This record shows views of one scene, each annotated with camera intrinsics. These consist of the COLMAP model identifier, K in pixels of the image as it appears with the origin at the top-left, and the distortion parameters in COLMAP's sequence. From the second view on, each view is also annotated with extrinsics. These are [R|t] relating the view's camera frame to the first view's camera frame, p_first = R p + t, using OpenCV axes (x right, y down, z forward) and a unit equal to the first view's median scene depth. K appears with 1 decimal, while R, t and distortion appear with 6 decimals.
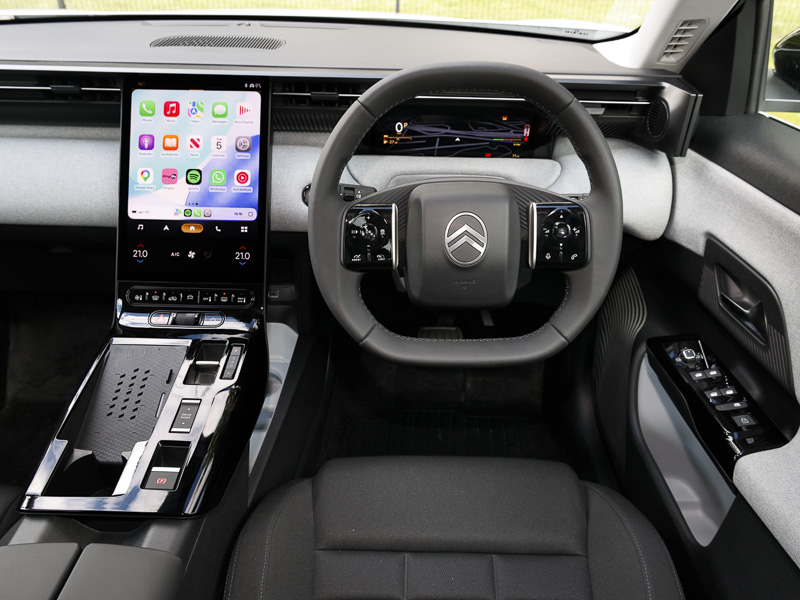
lens RADIAL K [[614.3, 0, 398.7], [0, 614.3, 301.8], [0, 0, 1]] dist [0.012776, -0.011724]
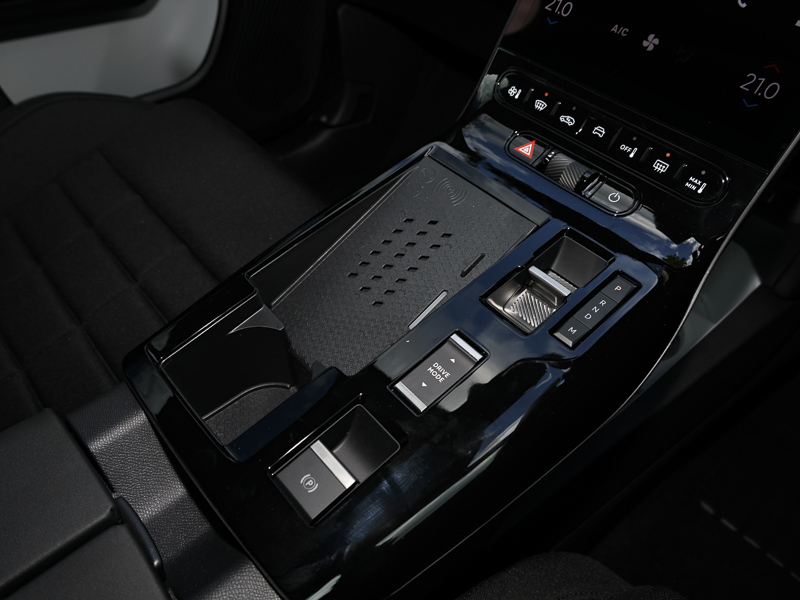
lens RADIAL K [[614.3, 0, 397.8], [0, 614.3, 300.8], [0, 0, 1]] dist [0.012776, -0.011724]
pose [[0.686818, 0.535846, -0.491070, -0.141807], [-0.384039, 0.841162, 0.380738, -0.018476], [0.617086, -0.072908, 0.783511, 0.519833]]
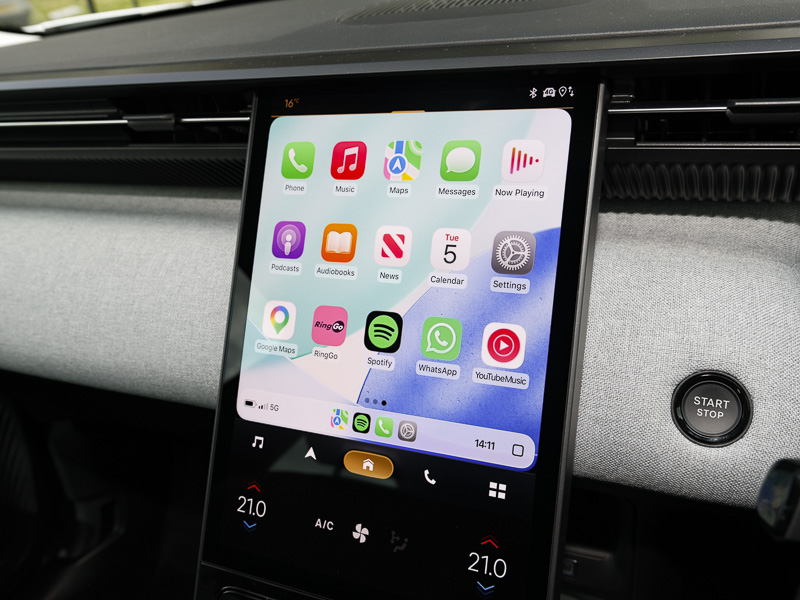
lens RADIAL K [[733.3, 0, 397.4], [0, 733.3, 300.8], [0, 0, 1]] dist [0.008562, 0.000000]
pose [[0.910476, 0.060854, -0.409059, -0.136190], [-0.081114, 0.996180, -0.032343, -0.208382], [0.405528, 0.062628, 0.911934, 0.579286]]
